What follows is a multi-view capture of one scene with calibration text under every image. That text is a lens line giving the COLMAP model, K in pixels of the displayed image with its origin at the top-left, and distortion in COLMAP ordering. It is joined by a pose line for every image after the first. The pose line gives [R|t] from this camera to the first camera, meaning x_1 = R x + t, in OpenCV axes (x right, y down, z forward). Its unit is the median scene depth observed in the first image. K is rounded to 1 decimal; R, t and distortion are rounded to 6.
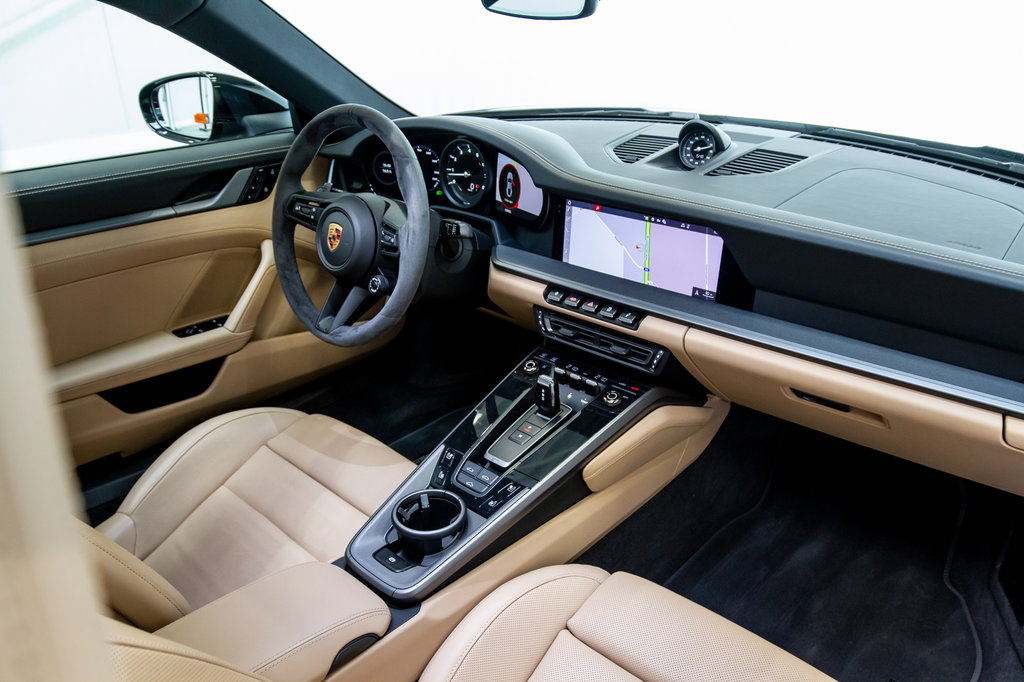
lens RADIAL K [[824.7, 0, 512.0], [0, 824.7, 341.0], [0, 0, 1]] dist [0.001193, -0.000433]
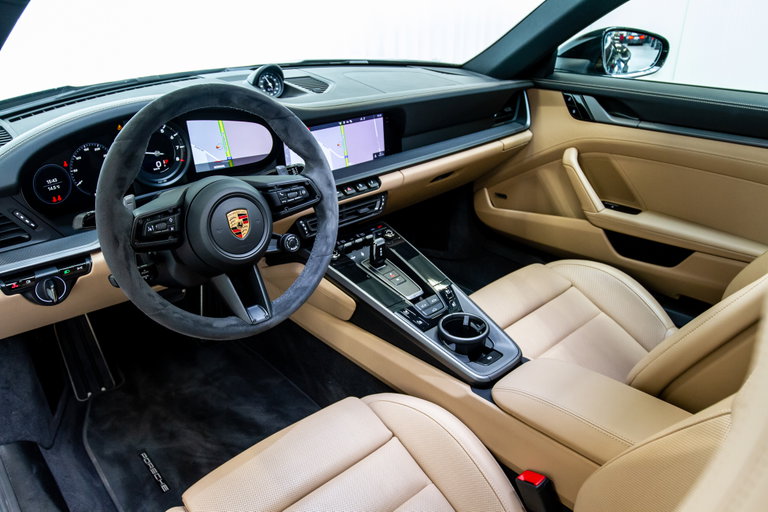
lens RADIAL K [[618.6, 0, 384.0], [0, 618.6, 256.0], [0, 0, 1]] dist [0.001193, -0.000433]
pose [[0.031511, -0.389376, 0.920540, -0.978915], [0.403811, 0.847445, 0.344635, -0.304263], [-0.914300, 0.360864, 0.183938, 0.817057]]
